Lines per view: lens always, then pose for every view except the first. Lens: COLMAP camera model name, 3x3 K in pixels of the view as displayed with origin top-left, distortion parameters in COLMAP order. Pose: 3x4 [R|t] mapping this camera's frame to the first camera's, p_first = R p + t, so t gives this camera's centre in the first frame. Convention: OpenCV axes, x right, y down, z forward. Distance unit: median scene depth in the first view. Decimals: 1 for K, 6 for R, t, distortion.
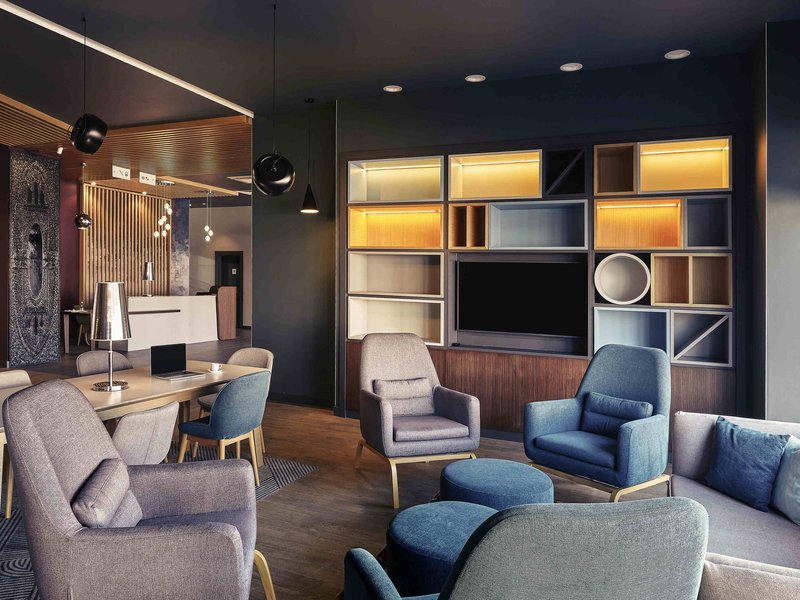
lens RADIAL K [[538.4, 0, 401.9], [0, 538.4, 287.1], [0, 0, 1]] dist [-0.039860, 0.001078]
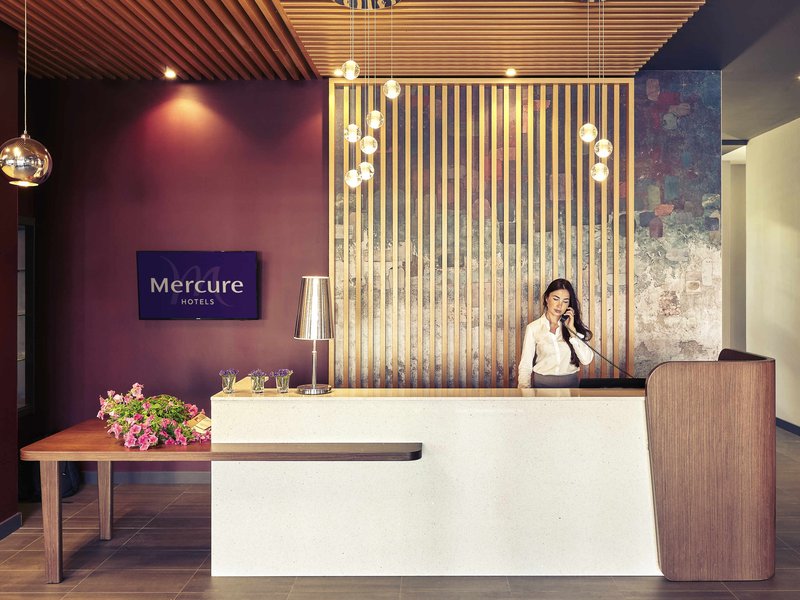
lens RADIAL K [[766.1, 0, 400.0], [0, 766.1, 300.0], [0, 0, 1]] dist [-0.003666, -0.000962]
pose [[0.393264, -0.008554, -0.919386, -0.058957], [0.001118, 0.999960, -0.008826, -0.025020], [0.919425, 0.002443, 0.393258, 0.727148]]
